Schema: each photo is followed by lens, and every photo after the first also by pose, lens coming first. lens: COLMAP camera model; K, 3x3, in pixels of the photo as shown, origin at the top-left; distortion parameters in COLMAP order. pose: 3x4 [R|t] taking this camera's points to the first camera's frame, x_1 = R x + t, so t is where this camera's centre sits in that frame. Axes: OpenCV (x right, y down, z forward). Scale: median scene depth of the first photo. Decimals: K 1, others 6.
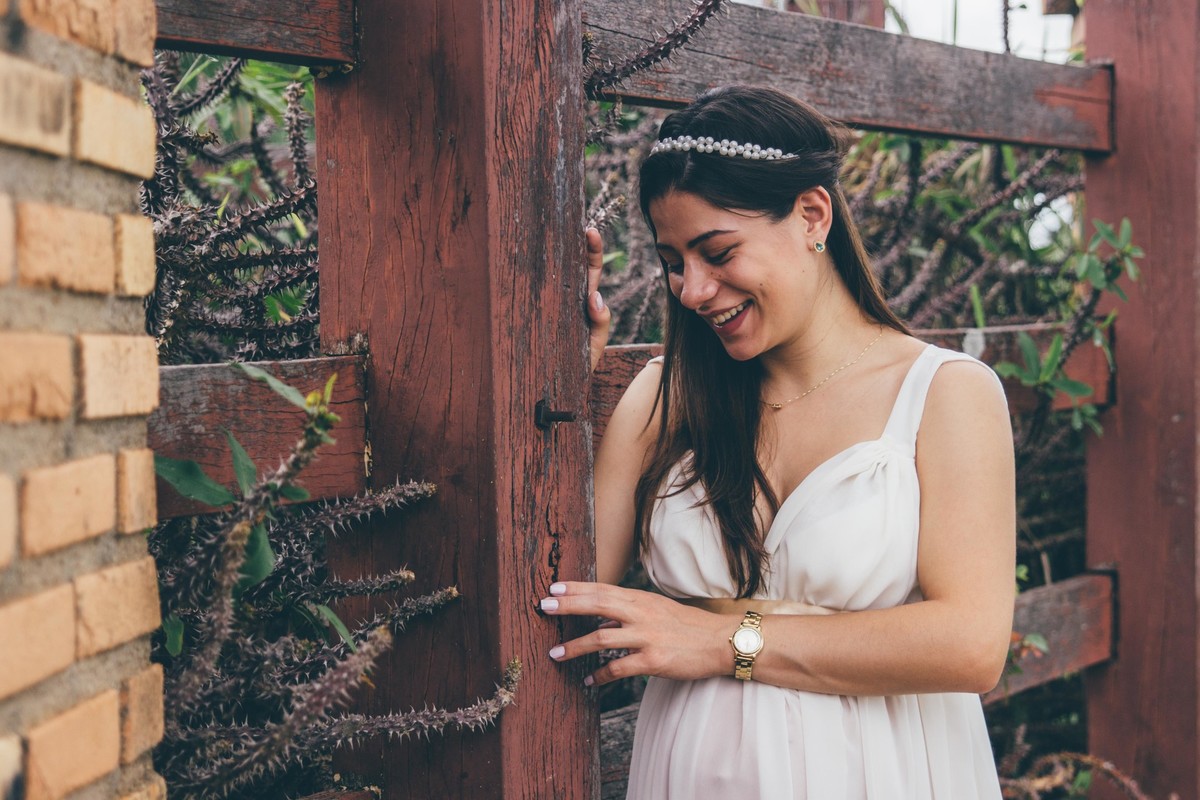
lens RADIAL K [[1955.8, 0, 600.6], [0, 1955.8, 447.2], [0, 0, 1]] dist [0.012148, 0.080951]
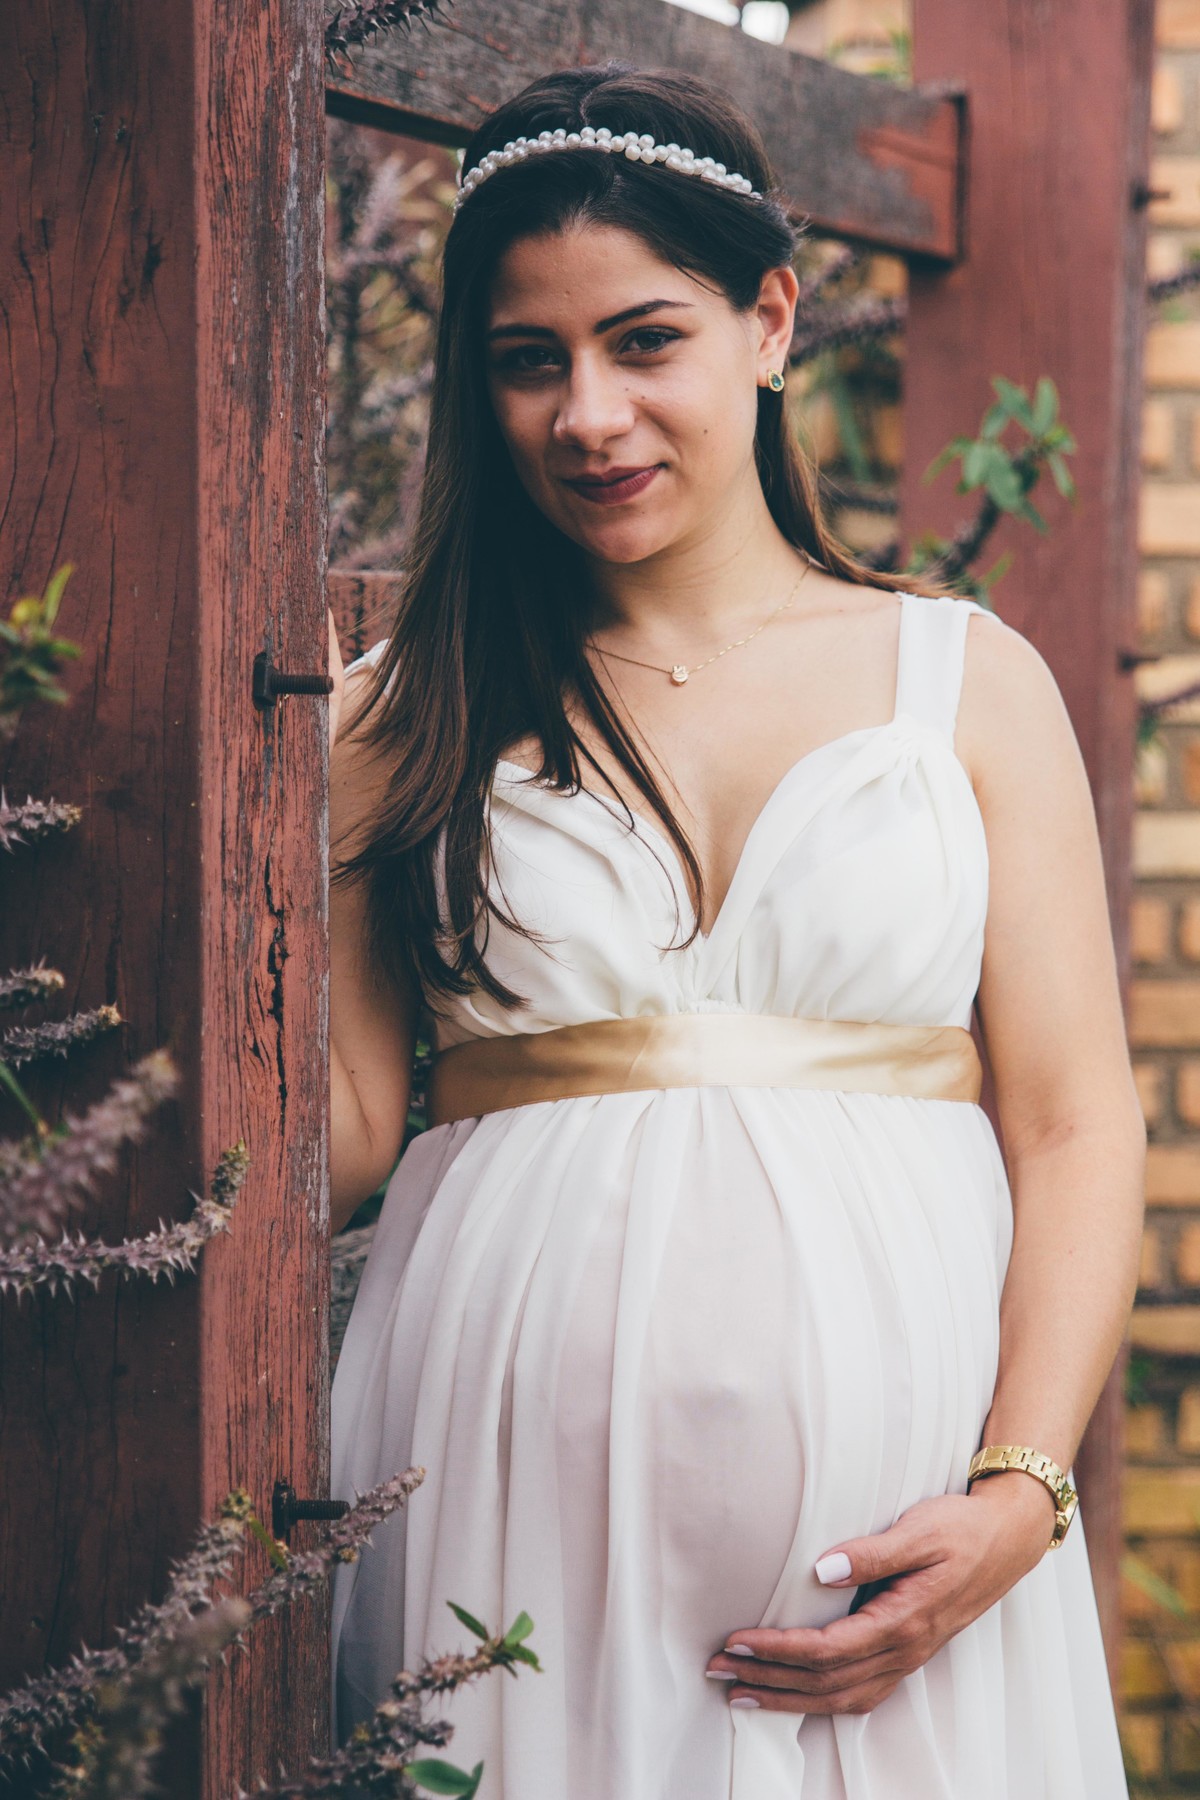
lens RADIAL K [[3756.6, 0, 600.0], [0, 3756.6, 900.0], [0, 0, 1]] dist [0.086649, 0.031614]
pose [[0.987396, 0.016263, 0.157432, -0.102266], [-0.020472, 0.999474, 0.025148, 0.015369], [-0.156940, -0.028054, 0.987210, -0.001753]]
